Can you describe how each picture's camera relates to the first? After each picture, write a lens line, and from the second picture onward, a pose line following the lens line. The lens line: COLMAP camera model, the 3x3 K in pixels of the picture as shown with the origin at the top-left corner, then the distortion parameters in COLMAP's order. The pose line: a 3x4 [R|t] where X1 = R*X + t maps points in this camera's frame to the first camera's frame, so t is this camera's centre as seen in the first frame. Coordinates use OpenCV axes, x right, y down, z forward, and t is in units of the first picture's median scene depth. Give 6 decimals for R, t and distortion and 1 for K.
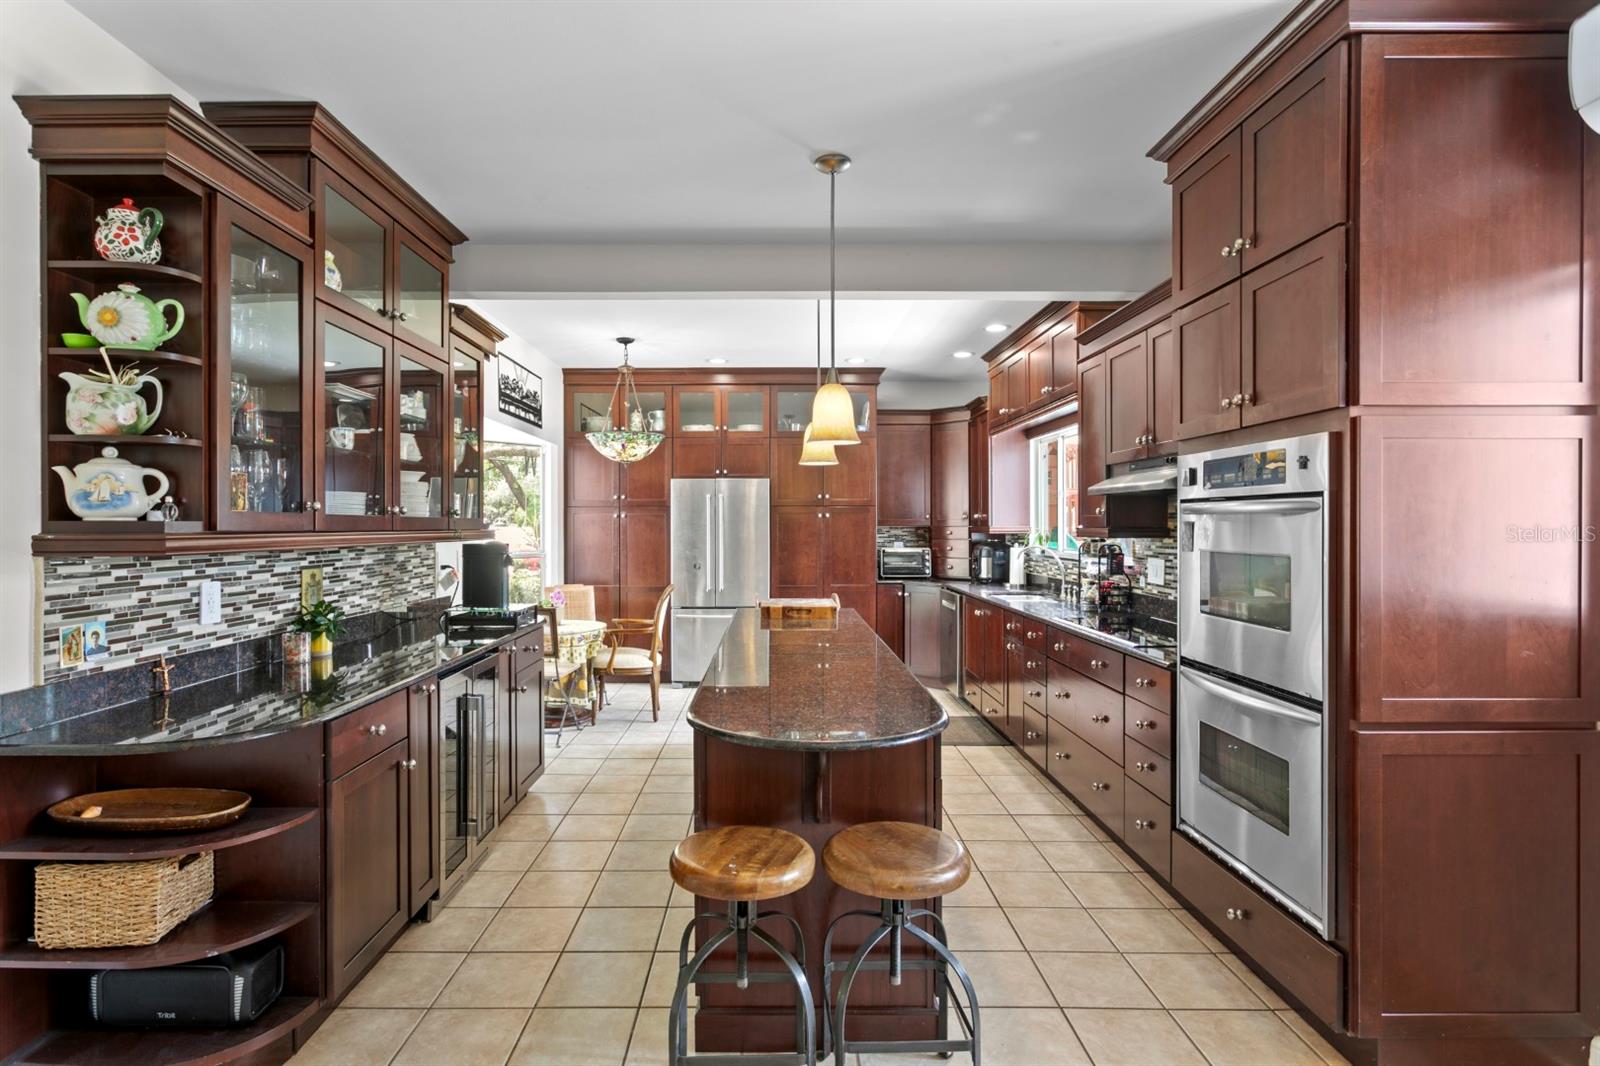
lens RADIAL K [[773.6, 0, 799.2], [0, 773.6, 530.5], [0, 0, 1]] dist [-0.005436, 0.000361]
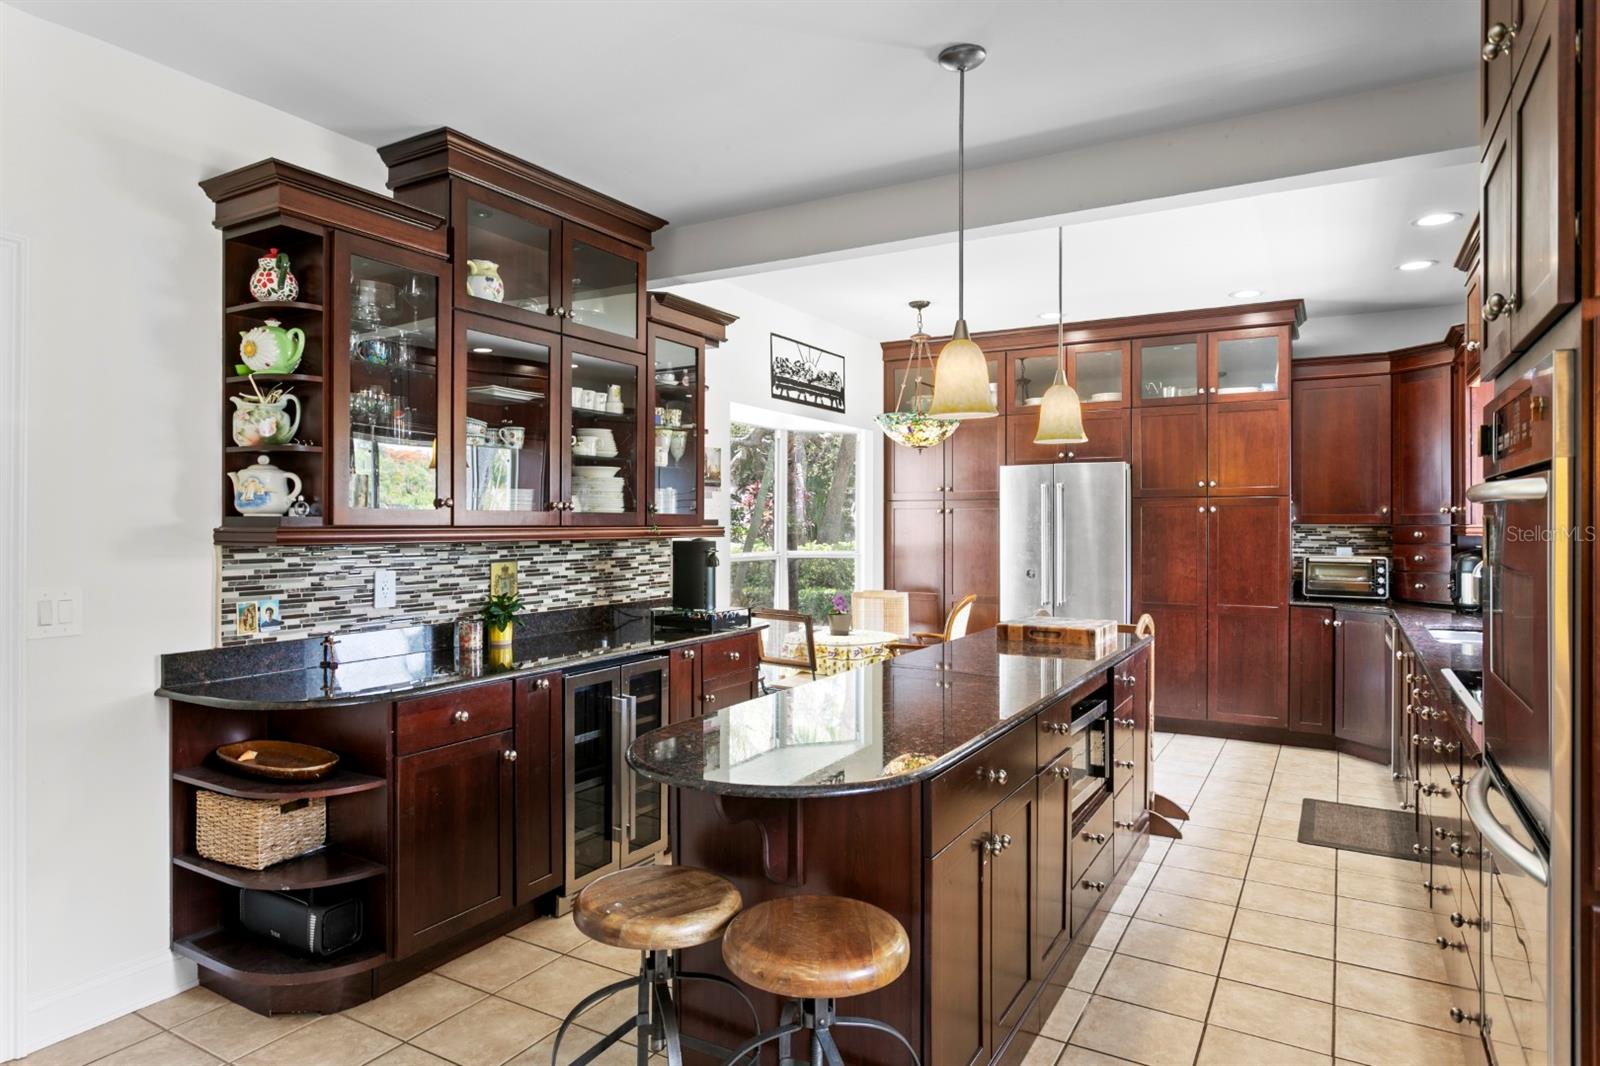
lens RADIAL K [[932.8, 0, 797.7], [0, 932.8, 526.5], [0, 0, 1]] dist [-0.007052, 0.001322]
pose [[0.862659, 0.003890, -0.505771, 0.385521], [-0.005448, 0.999984, -0.001600, 0.000652], [0.505757, 0.004135, 0.862666, 0.110622]]
